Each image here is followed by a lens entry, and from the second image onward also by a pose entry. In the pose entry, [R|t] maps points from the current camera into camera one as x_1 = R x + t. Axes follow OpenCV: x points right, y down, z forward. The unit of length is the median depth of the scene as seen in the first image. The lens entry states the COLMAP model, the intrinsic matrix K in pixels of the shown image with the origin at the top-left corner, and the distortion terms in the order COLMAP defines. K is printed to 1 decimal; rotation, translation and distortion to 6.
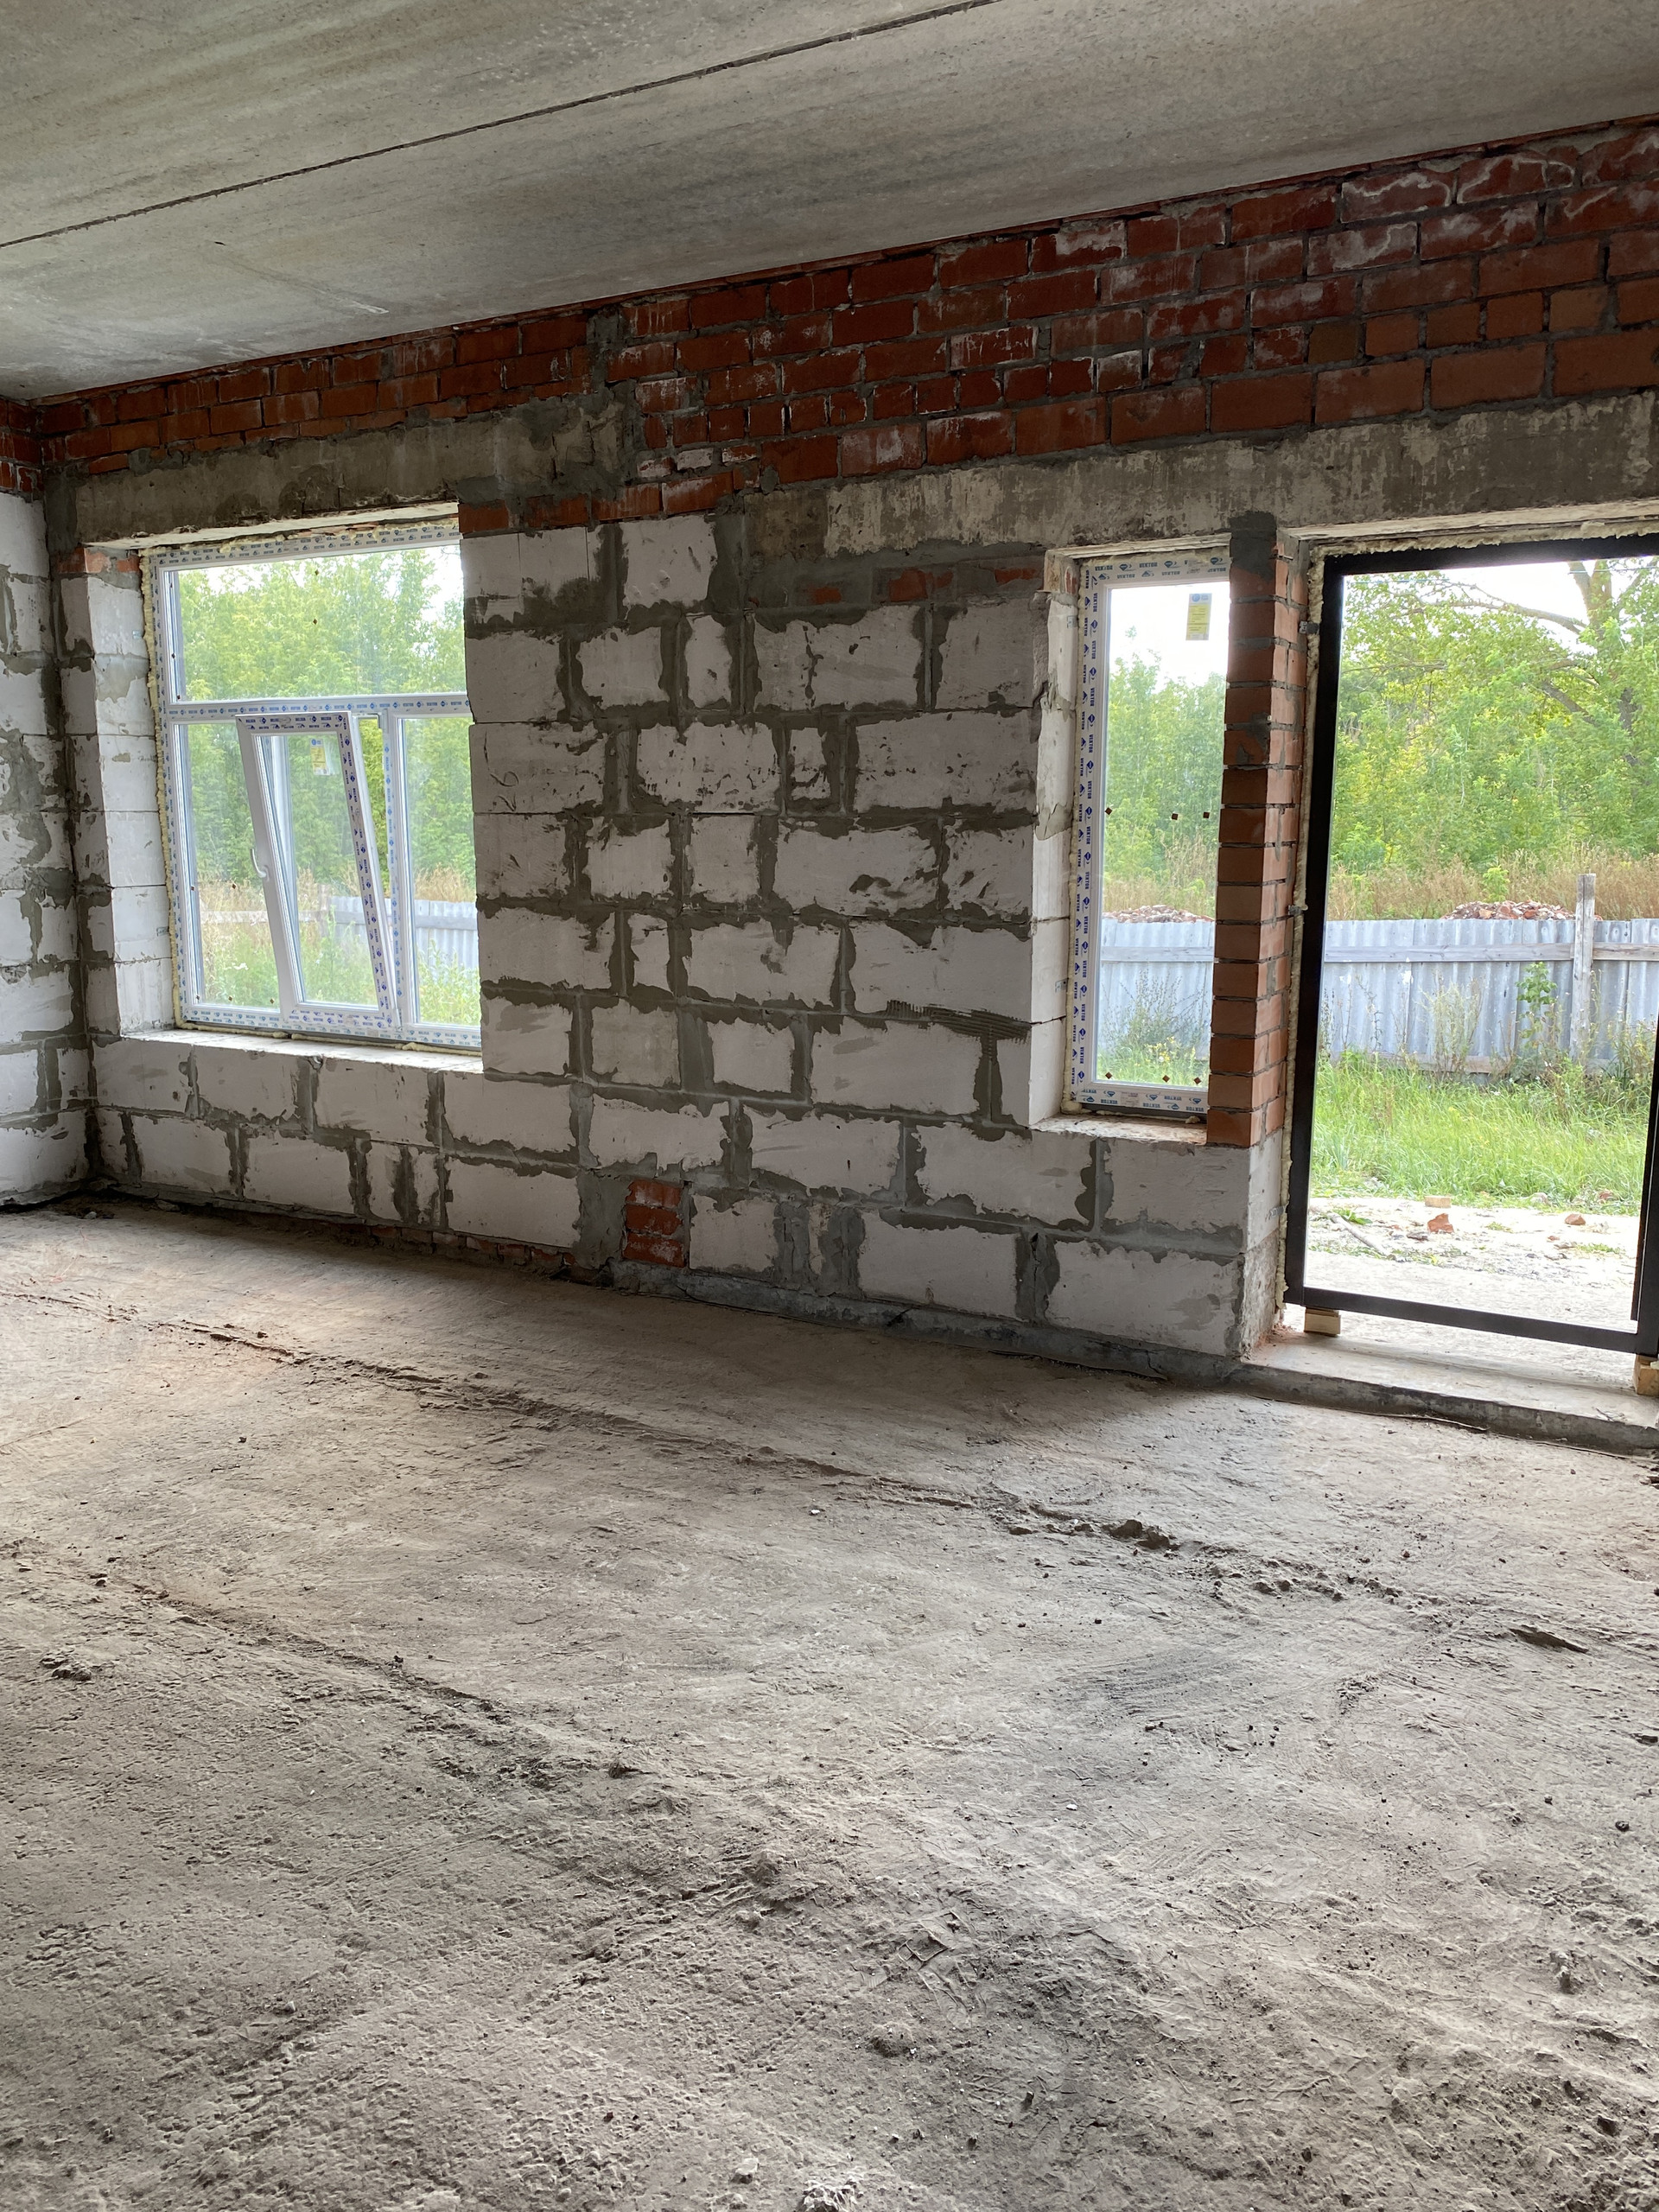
lens RADIAL K [[1662.7, 0, 839.4], [0, 1662.7, 1100.6], [0, 0, 1]] dist [0.229978, -0.585348]
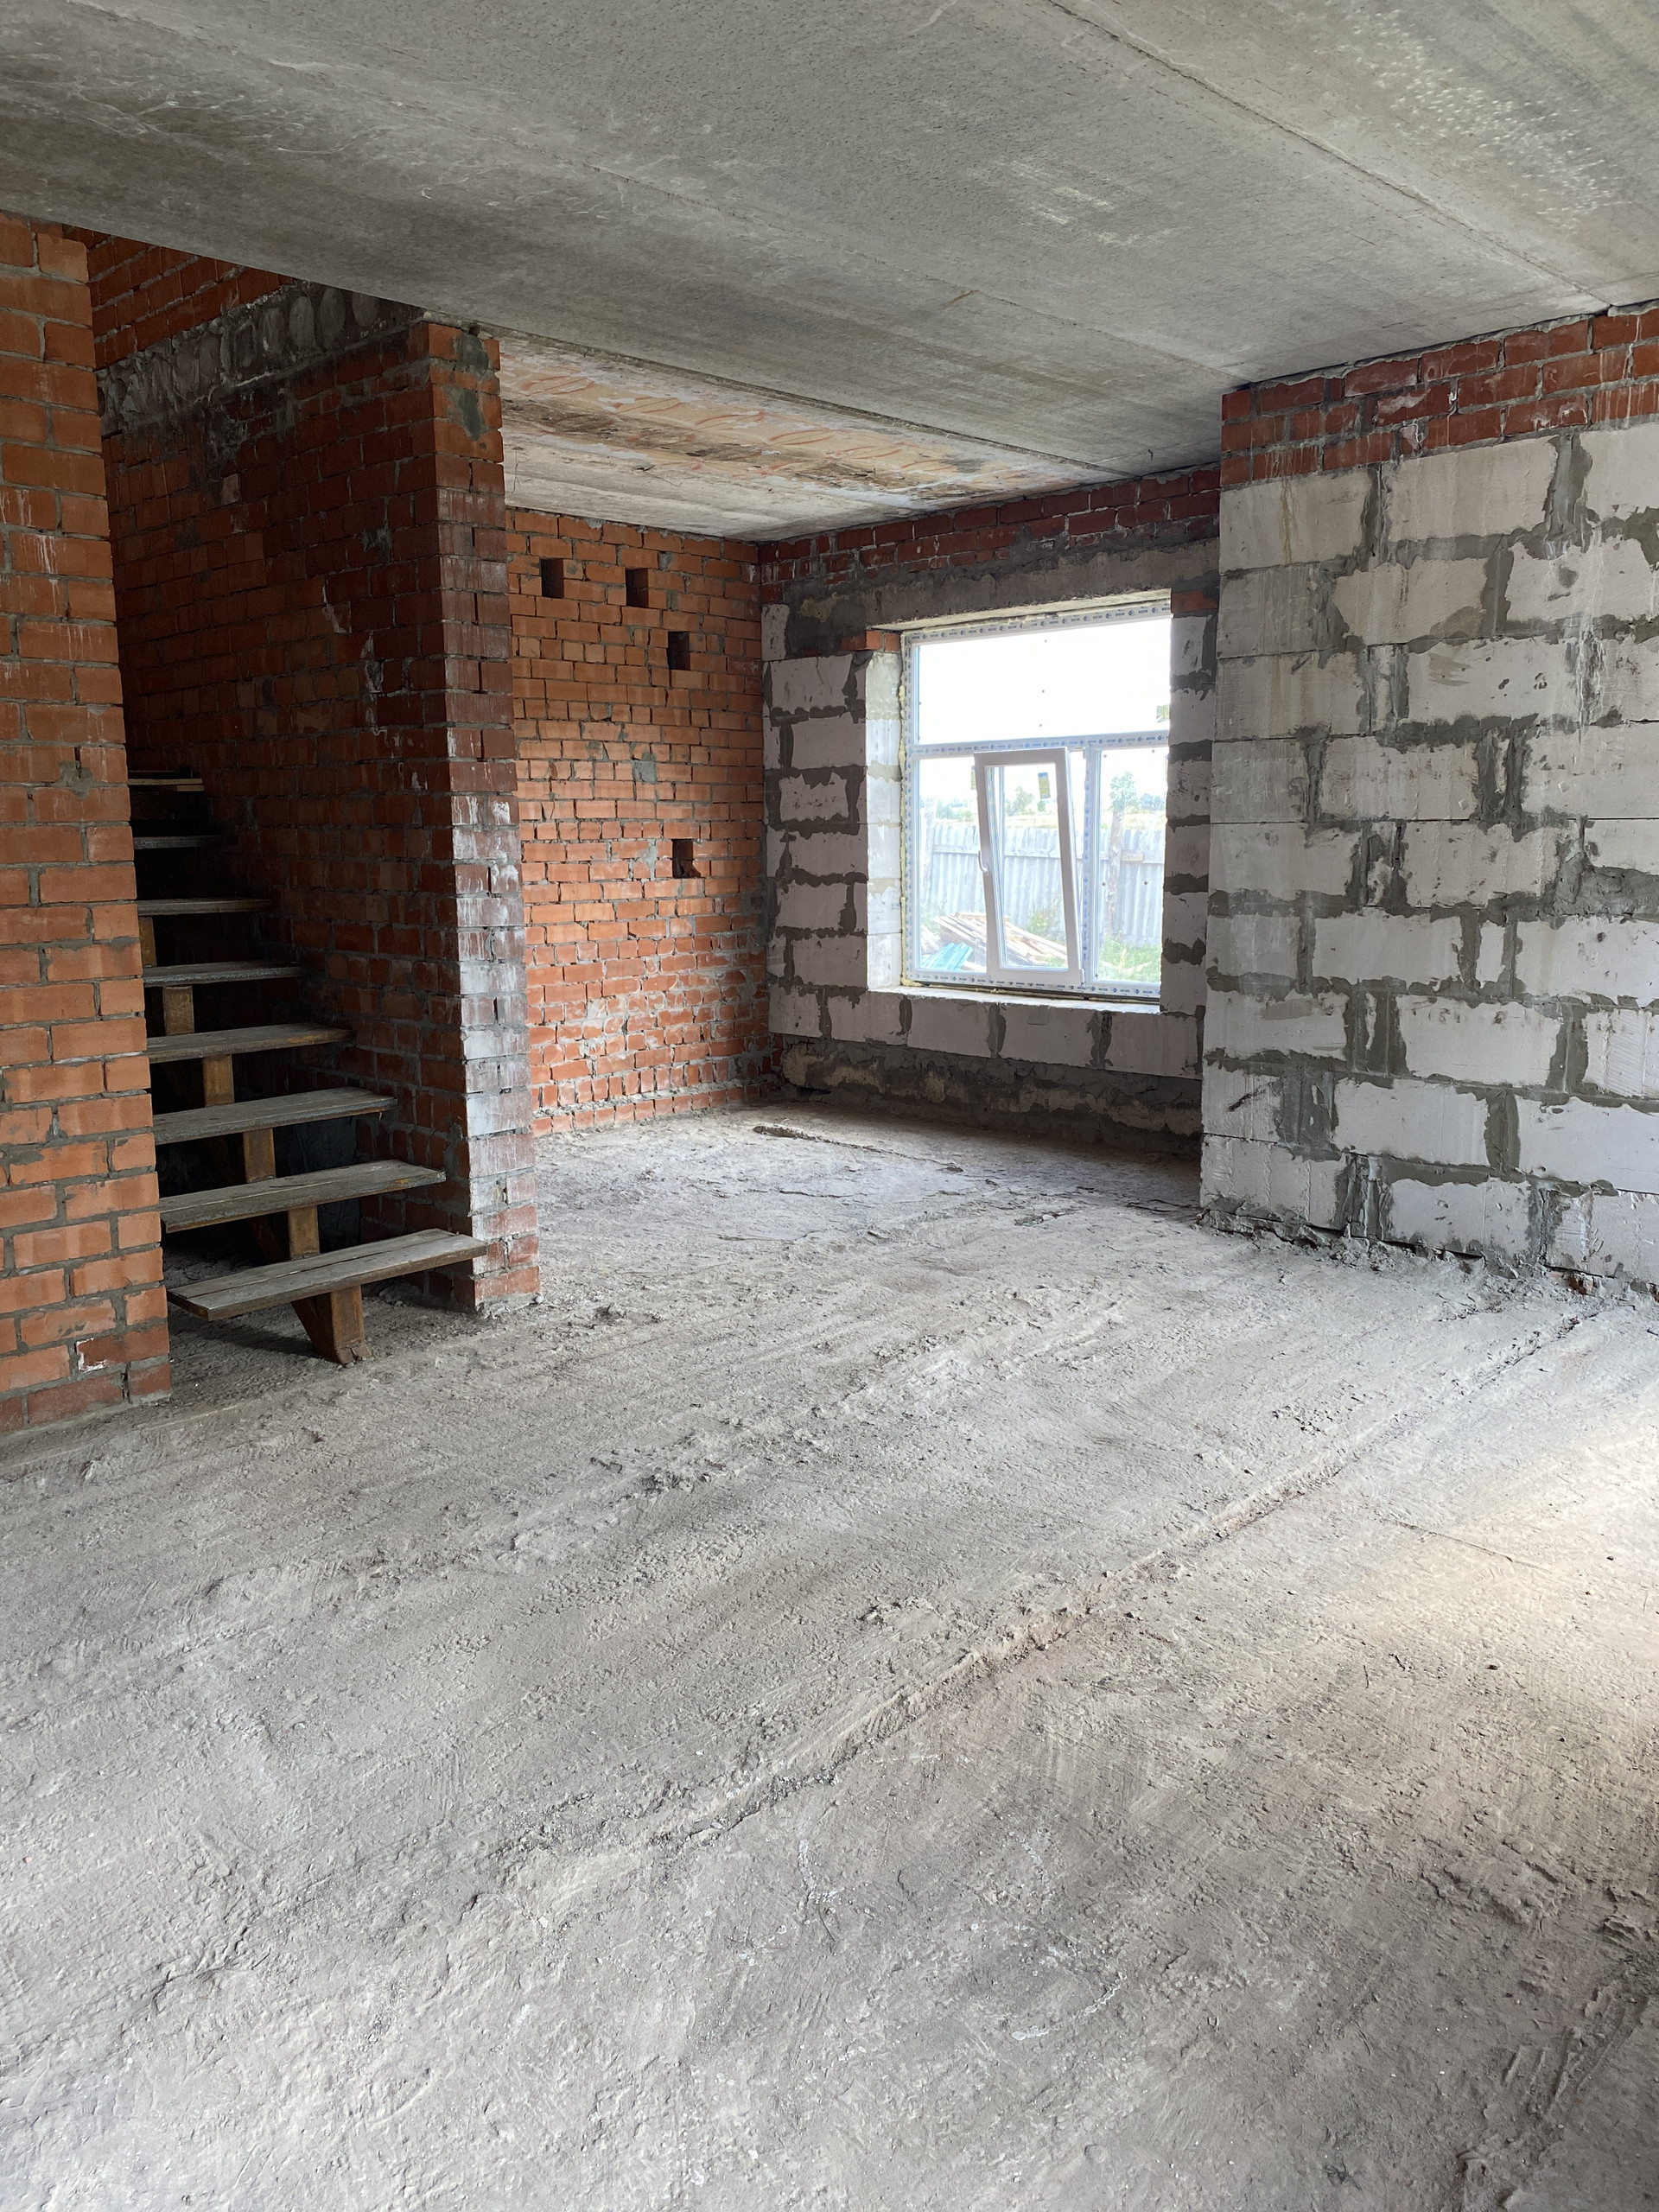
lens RADIAL K [[1681.3, 0, 824.2], [0, 1681.3, 1121.7], [0, 0, 1]] dist [0.075733, -0.159223]
pose [[-0.260803, 0.175731, -0.949263, 0.326436], [-0.149020, 0.964179, 0.219434, -0.124544], [0.953821, 0.198688, -0.225274, 0.703864]]
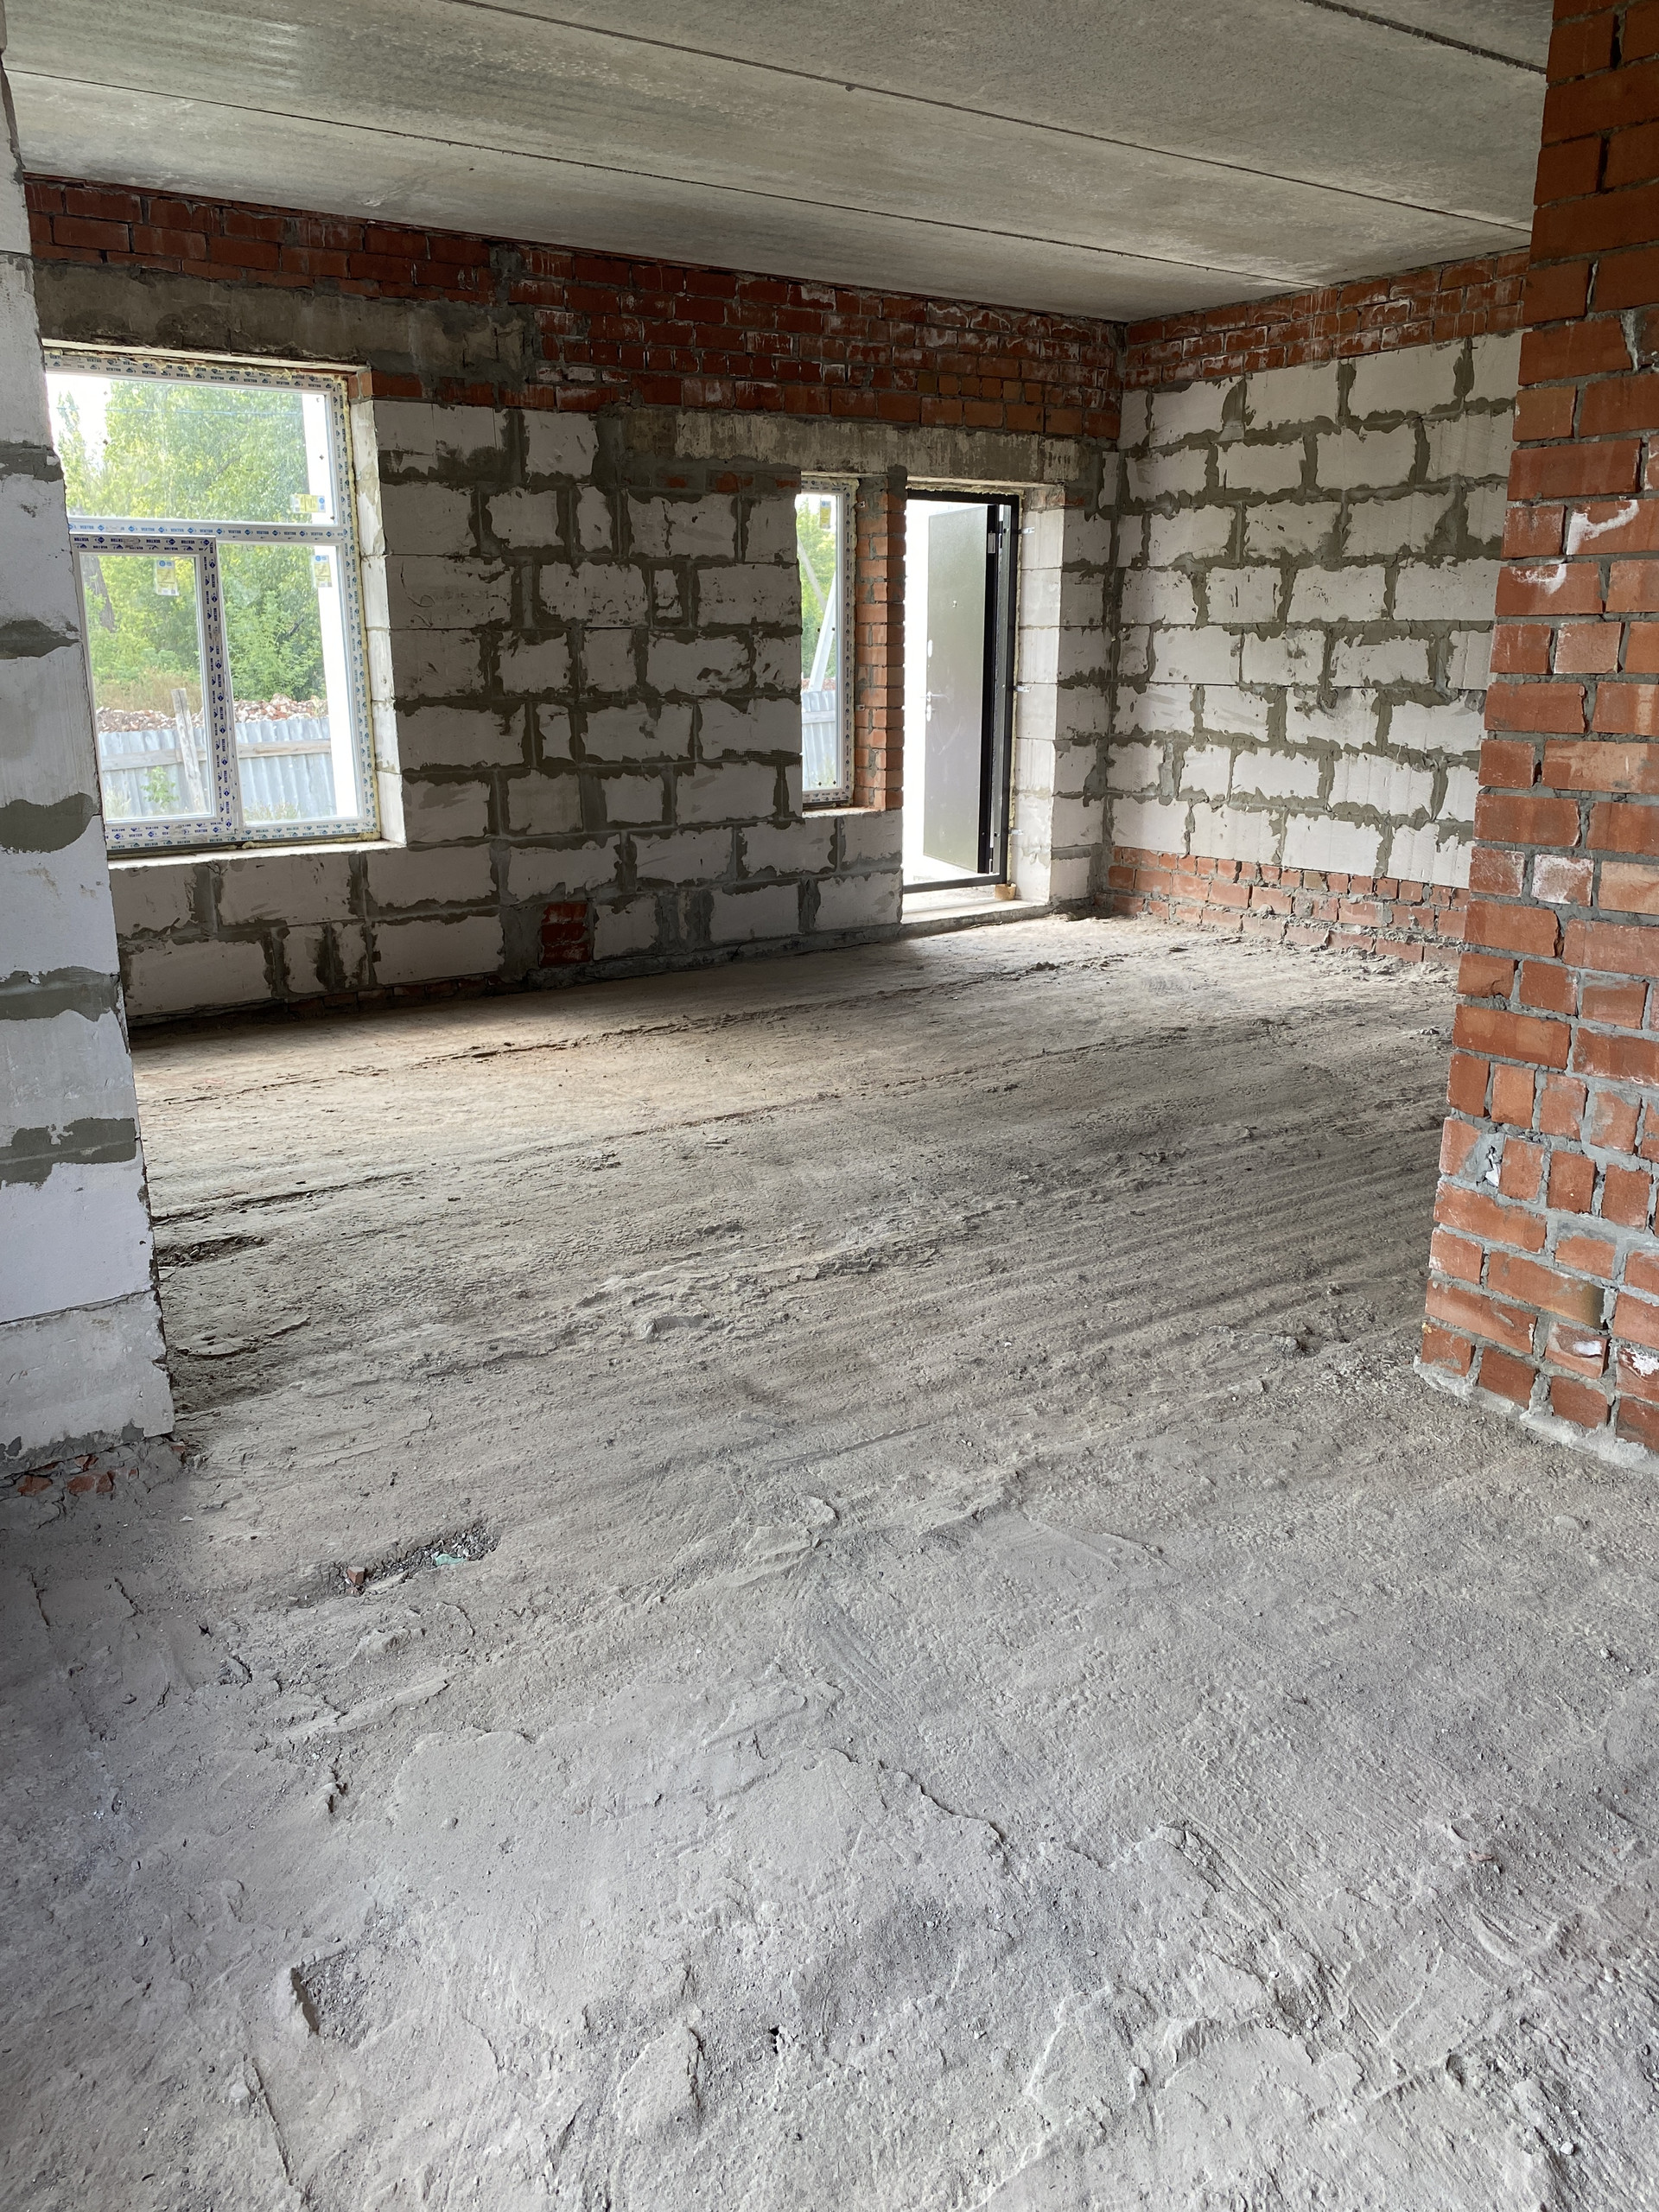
lens RADIAL K [[1681.3, 0, 824.2], [0, 1681.3, 1121.7], [0, 0, 1]] dist [0.075733, -0.159223]
pose [[0.432996, -0.253021, 0.865156, -1.346619], [0.158844, 0.966194, 0.203072, -0.027614], [-0.887290, 0.049496, 0.458549, 0.192491]]
